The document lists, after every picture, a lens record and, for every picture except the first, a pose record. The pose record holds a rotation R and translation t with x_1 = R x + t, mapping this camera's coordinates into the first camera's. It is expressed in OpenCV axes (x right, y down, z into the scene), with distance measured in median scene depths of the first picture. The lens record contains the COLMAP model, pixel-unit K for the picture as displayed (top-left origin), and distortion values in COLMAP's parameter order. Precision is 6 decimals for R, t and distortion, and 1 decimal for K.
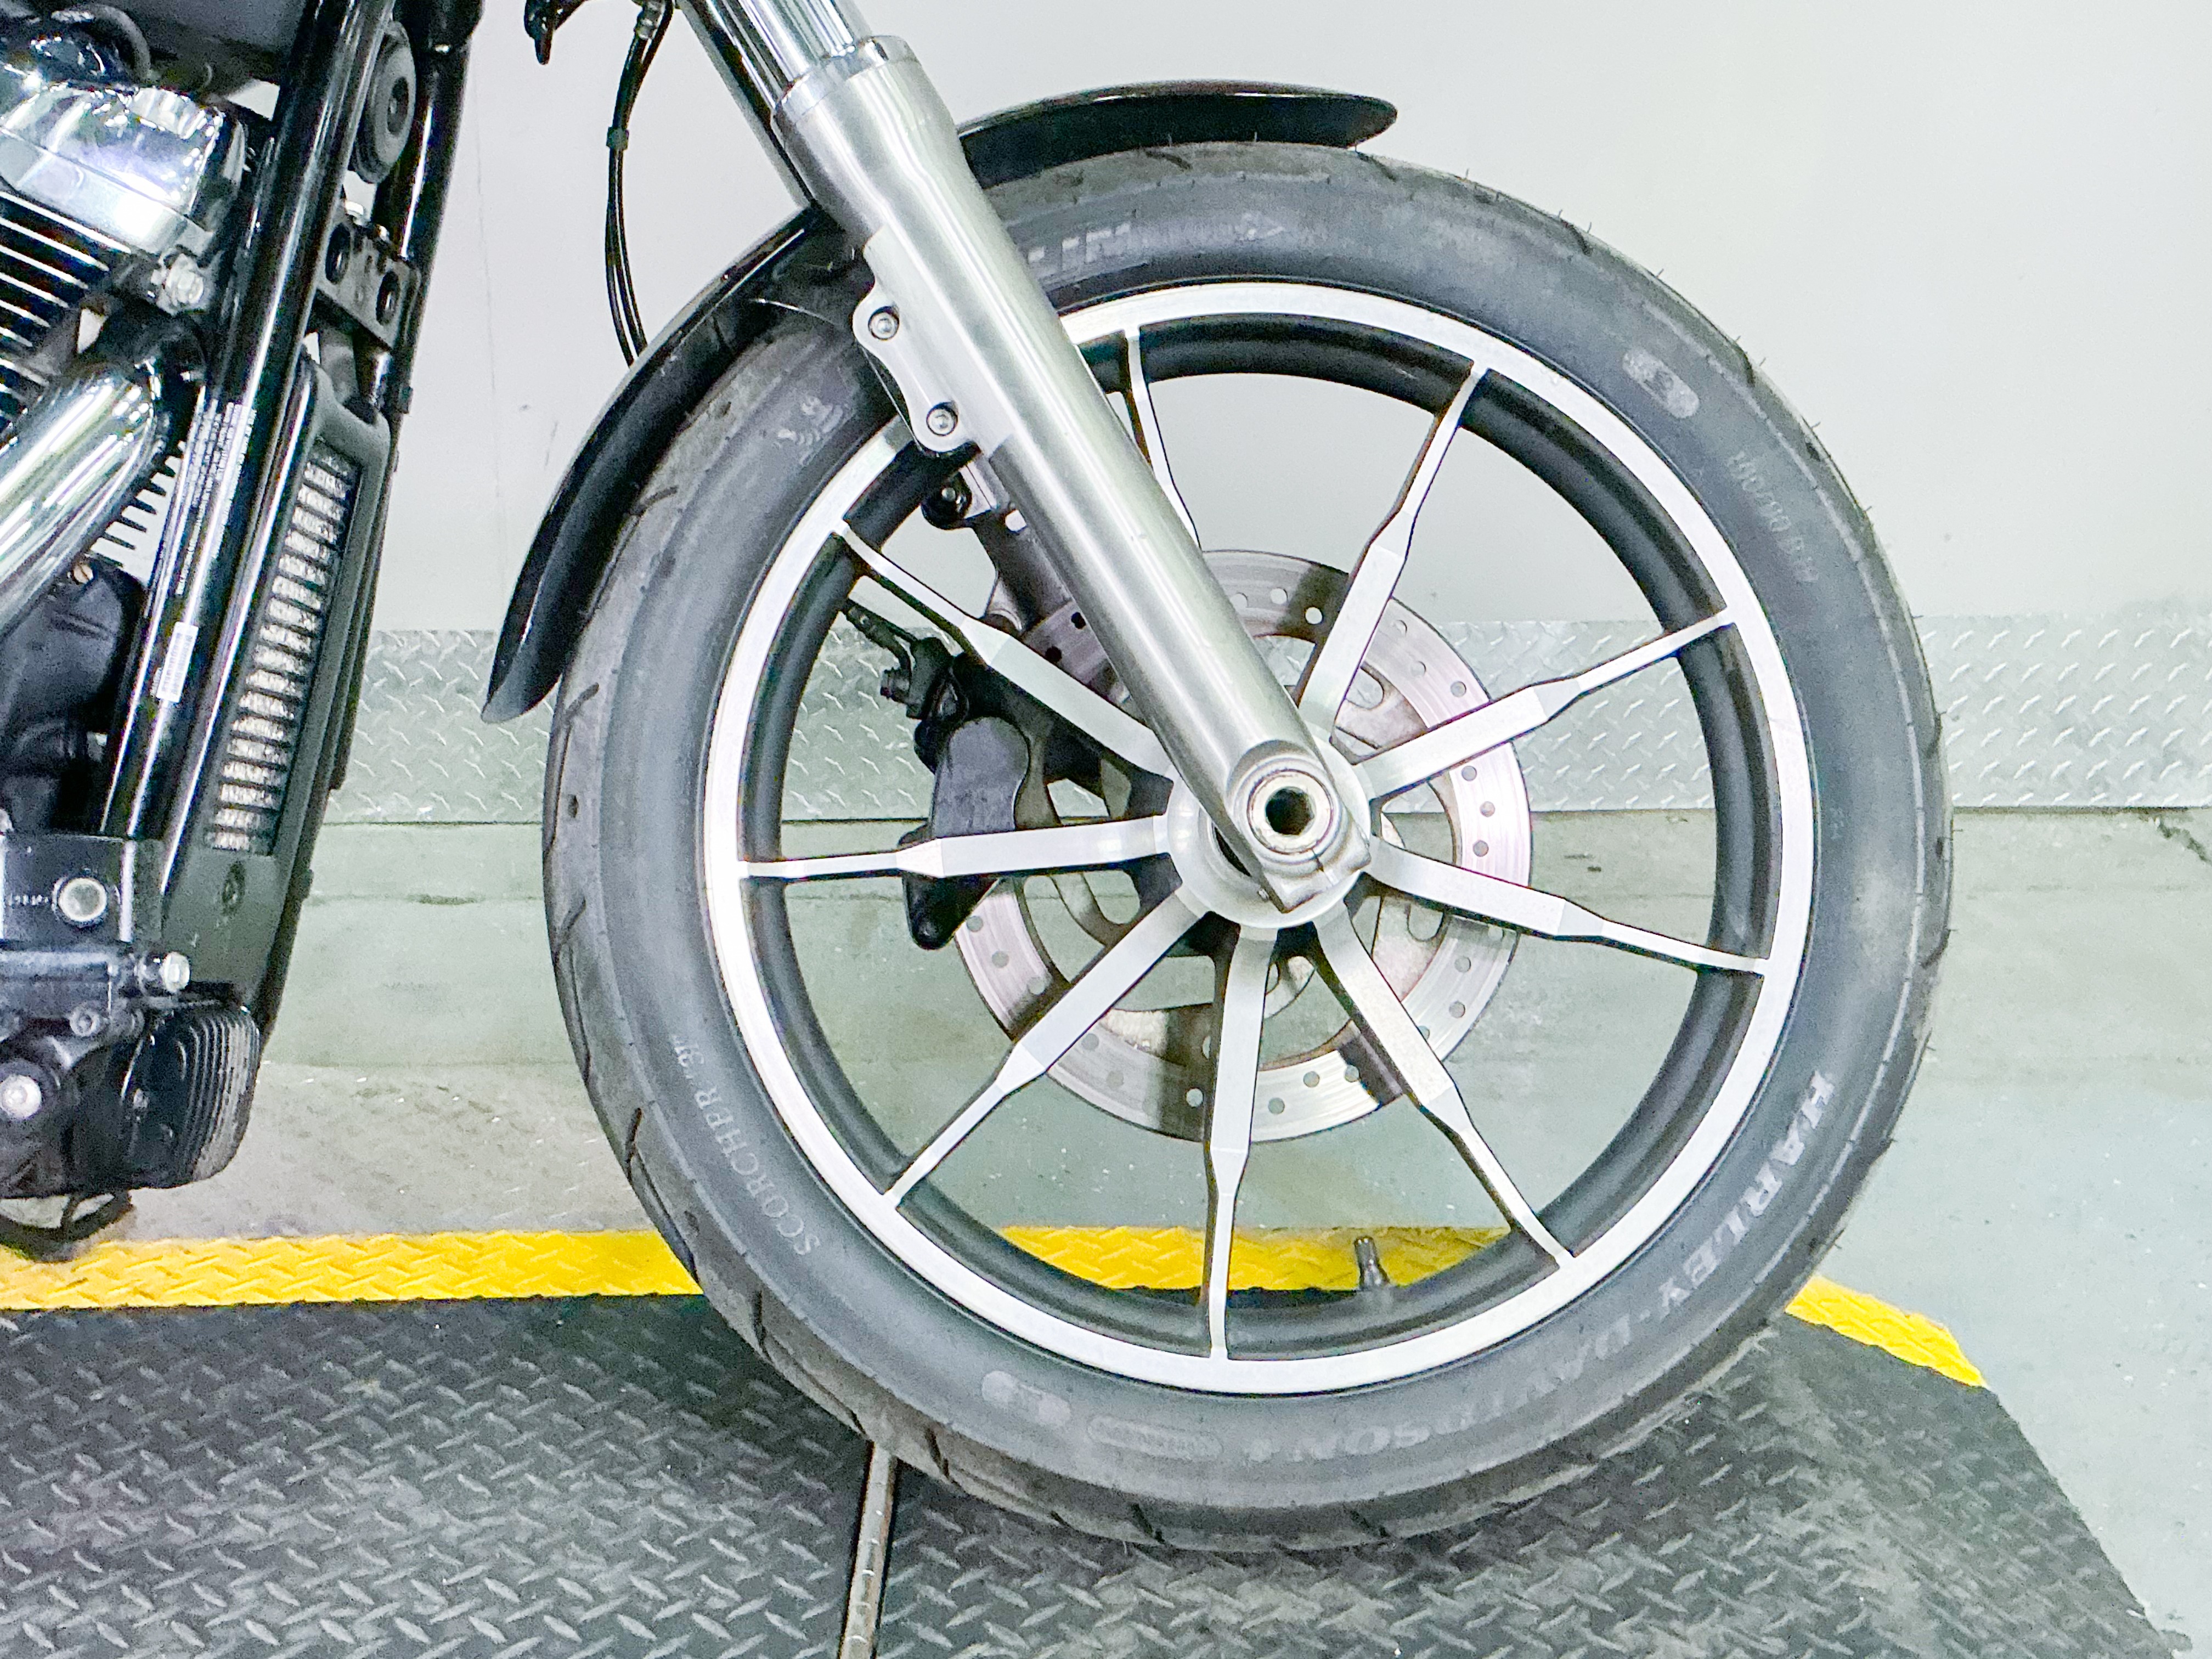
lens RADIAL K [[2488.8, 0, 1060.1], [0, 2488.8, 828.3], [0, 0, 1]] dist [0.080085, 0.000000]
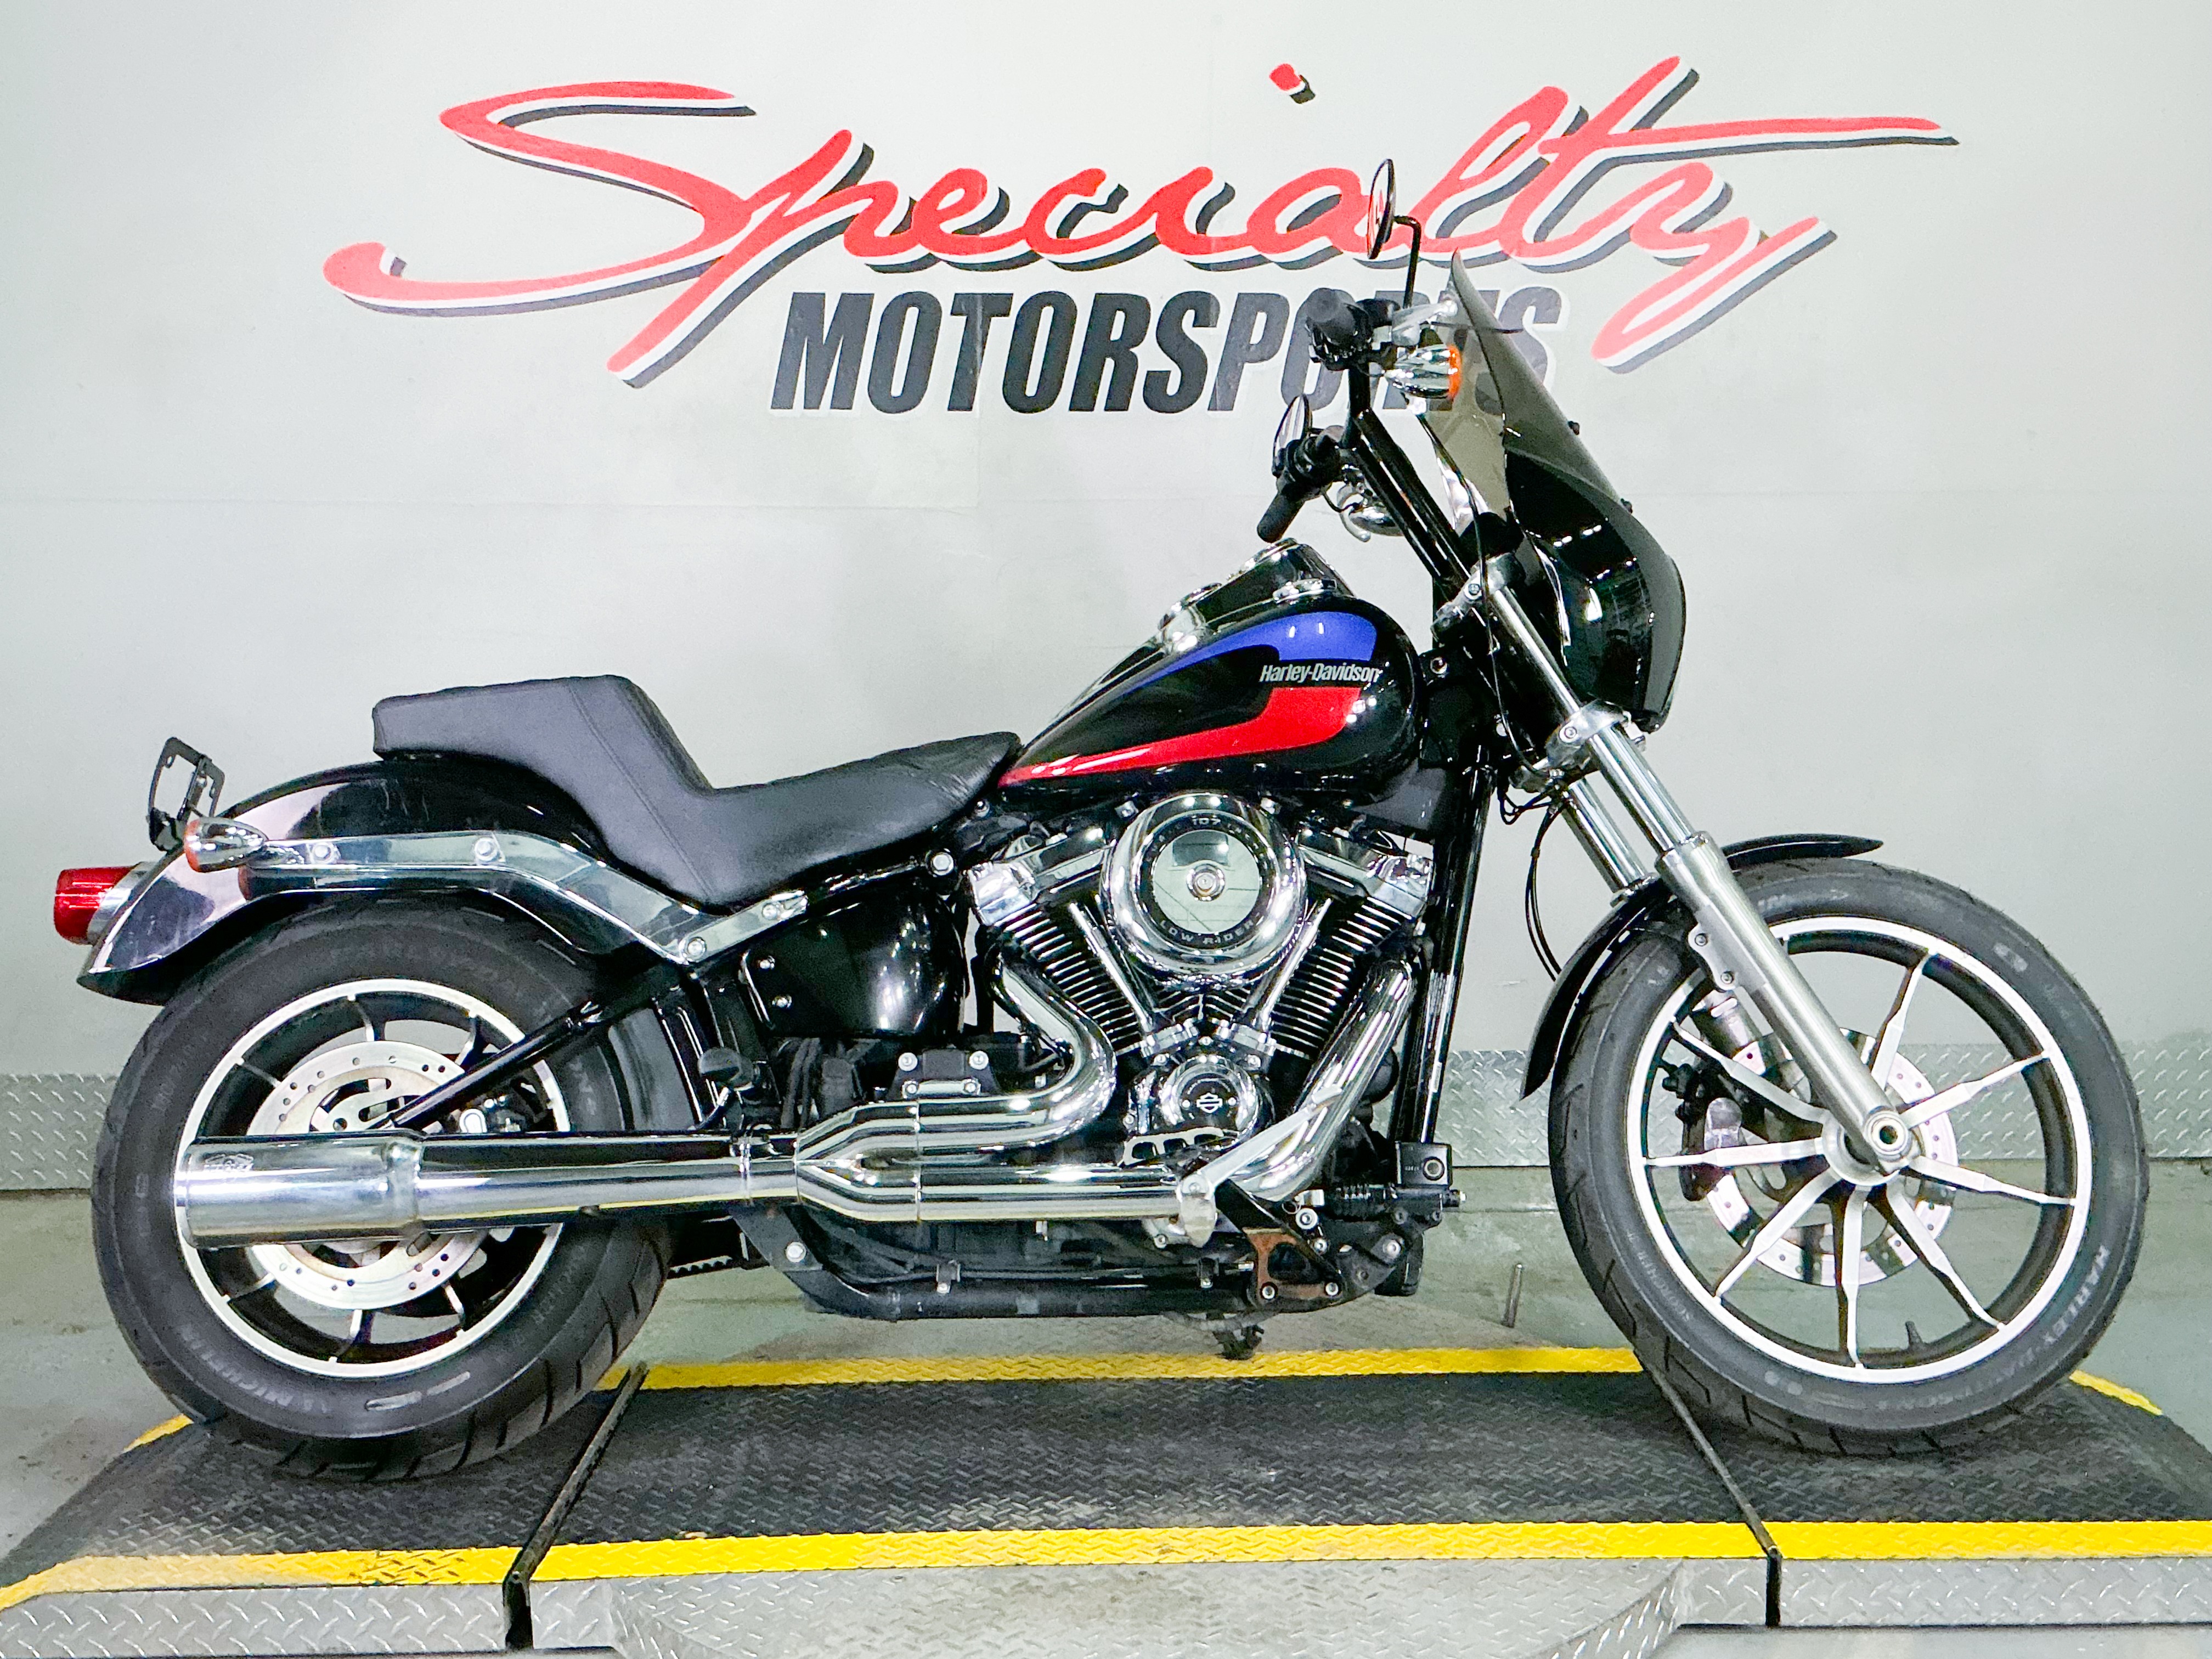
lens RADIAL K [[2322.4, 0, 1103.8], [0, 2322.4, 823.3], [0, 0, 1]] dist [0.033567, 0.000000]
pose [[0.999966, -0.007894, -0.002260, -0.632161], [0.007396, 0.985453, -0.169789, 0.070947], [0.003568, 0.169767, 0.985478, -1.252060]]
